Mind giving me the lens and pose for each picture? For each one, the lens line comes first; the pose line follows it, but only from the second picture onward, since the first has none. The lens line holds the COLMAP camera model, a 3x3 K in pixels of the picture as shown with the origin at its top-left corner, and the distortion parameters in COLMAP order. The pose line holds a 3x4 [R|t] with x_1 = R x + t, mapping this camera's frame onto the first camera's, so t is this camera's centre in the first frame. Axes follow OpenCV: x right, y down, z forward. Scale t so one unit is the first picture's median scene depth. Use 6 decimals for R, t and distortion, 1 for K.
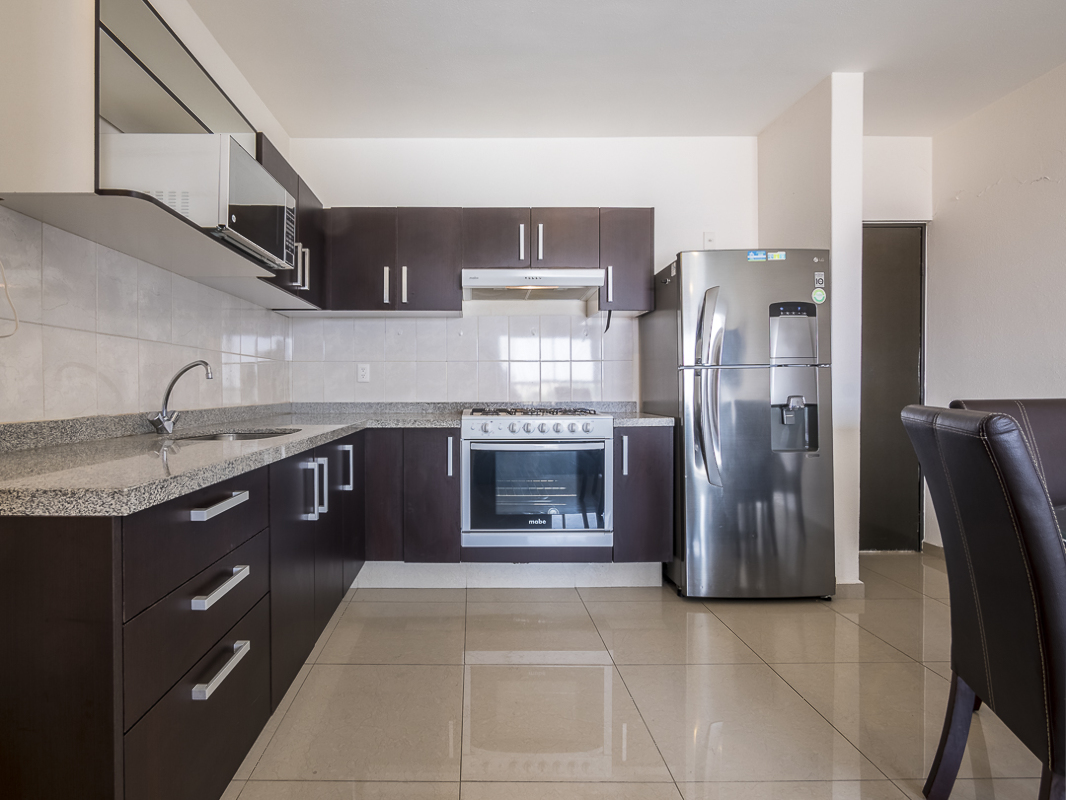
lens RADIAL K [[520.6, 0, 479.8], [0, 520.6, 393.7], [0, 0, 1]] dist [-0.000279, -0.013609]
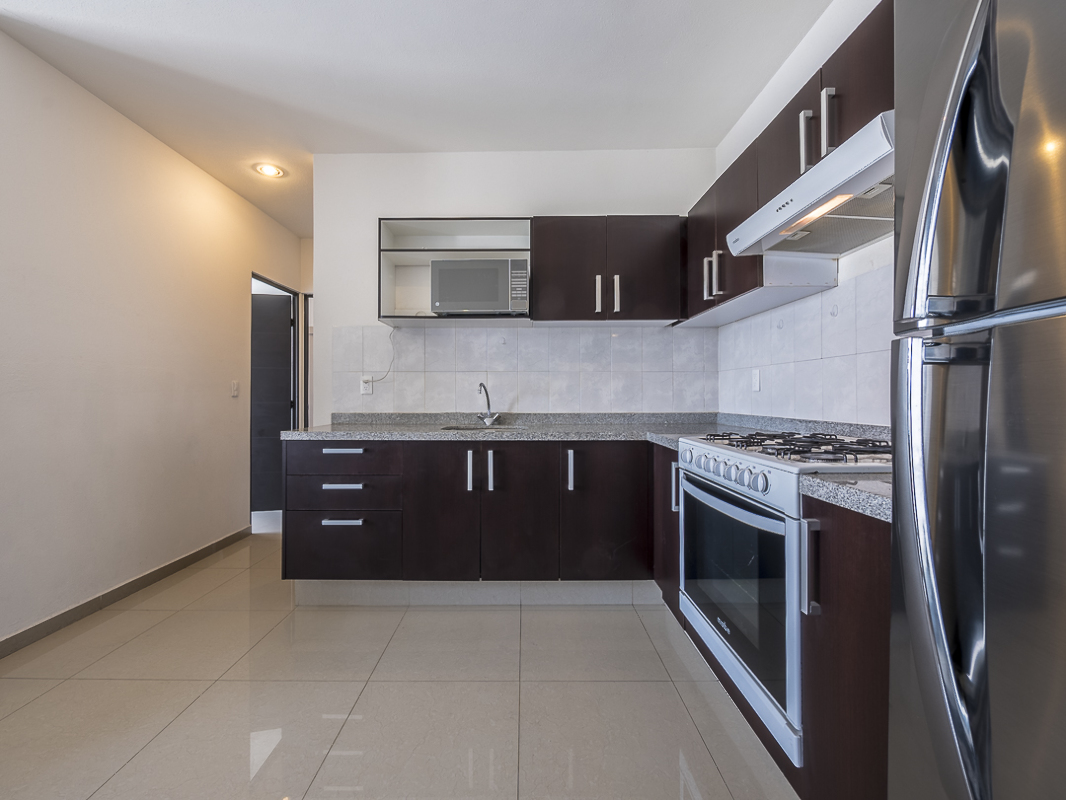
lens RADIAL K [[450.0, 0, 513.5], [0, 450.0, 392.9], [0, 0, 1]] dist [-0.009817, 0.000470]
pose [[-0.018188, -0.008727, -0.999796, 0.627060], [-0.009151, 0.999921, -0.008562, -0.012752], [0.999793, 0.008994, -0.018266, 0.763462]]
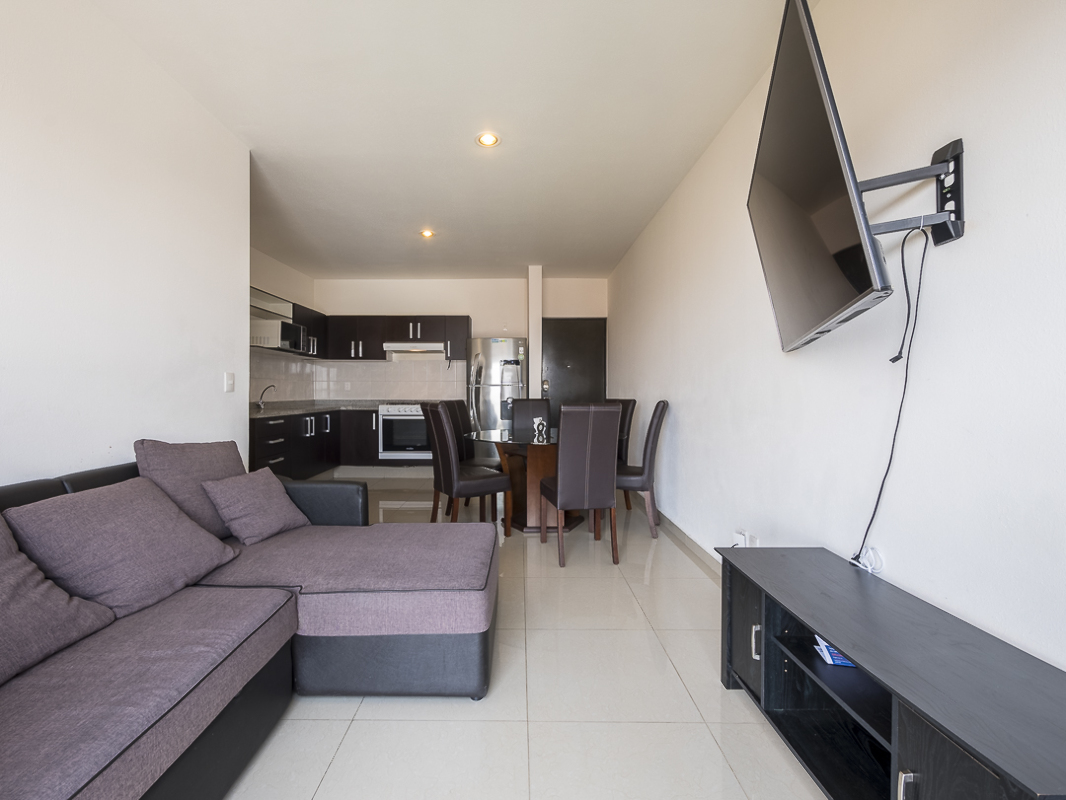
lens RADIAL K [[450.0, 0, 513.5], [0, 450.0, 392.9], [0, 0, 1]] dist [-0.009817, 0.000470]
pose [[0.999963, 0.002318, -0.008322, 0.629708], [-0.002377, 0.999972, -0.007078, -0.001291], [0.008306, 0.007097, 0.999940, -1.134877]]
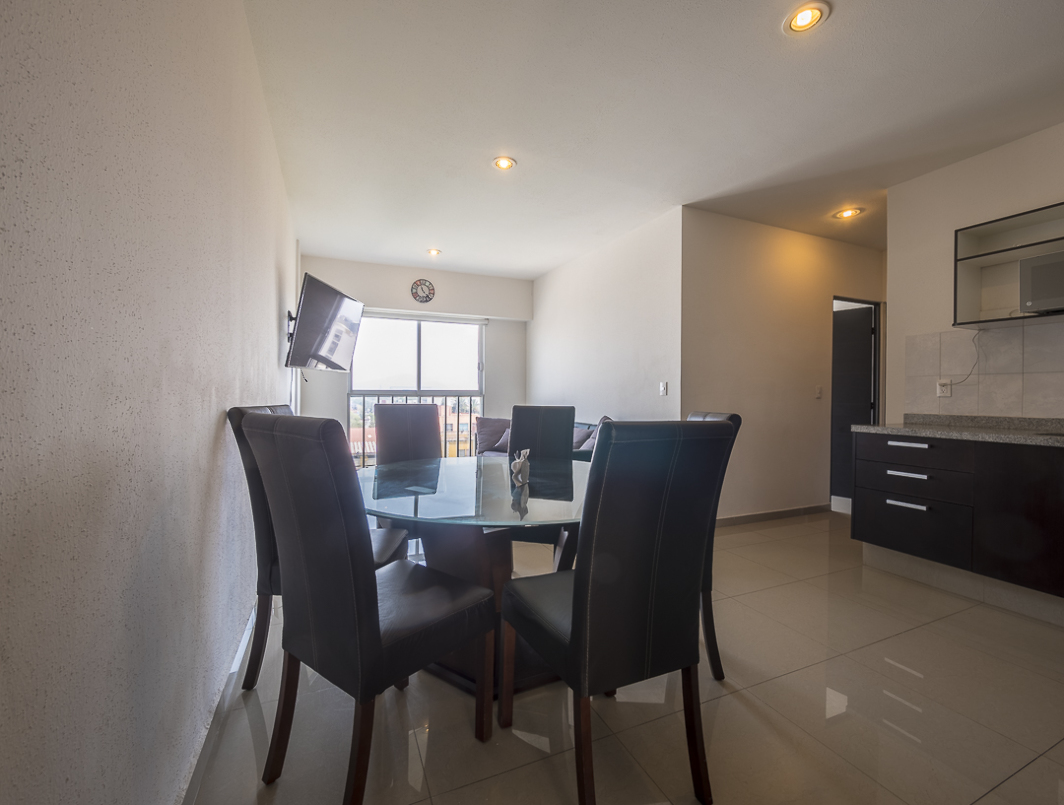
lens RADIAL K [[449.6, 0, 532.0], [0, 449.6, 402.5], [0, 0, 1]] dist [-0.002468, -0.000328]
pose [[-0.911363, 0.000394, -0.411604, 0.963515], [-0.010358, 0.999661, 0.023893, -0.017694], [0.411474, 0.026039, -0.911050, 0.993120]]
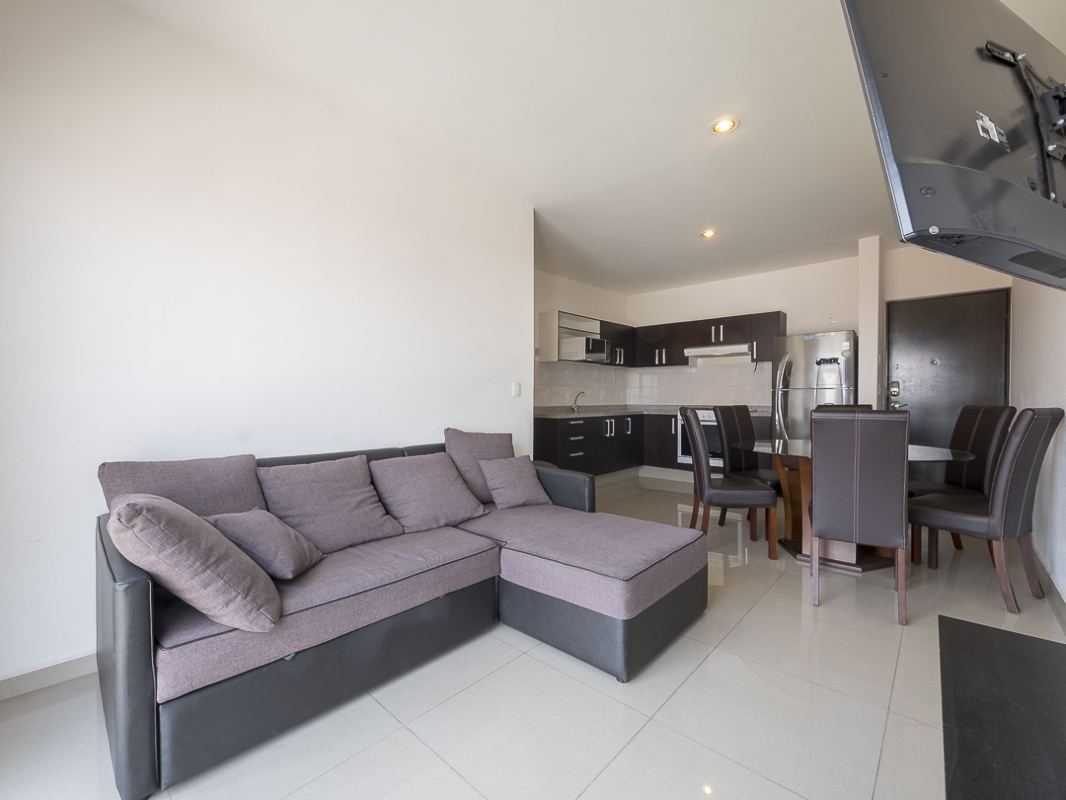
lens RADIAL K [[449.5, 0, 532.6], [0, 449.5, 403.2], [0, 0, 1]] dist [-0.011726, 0.000090]
pose [[0.742242, 0.008044, -0.670084, 0.912963], [-0.005973, 0.999968, 0.005389, 0.002266], [0.670106, 0.000002, 0.742266, -1.095156]]
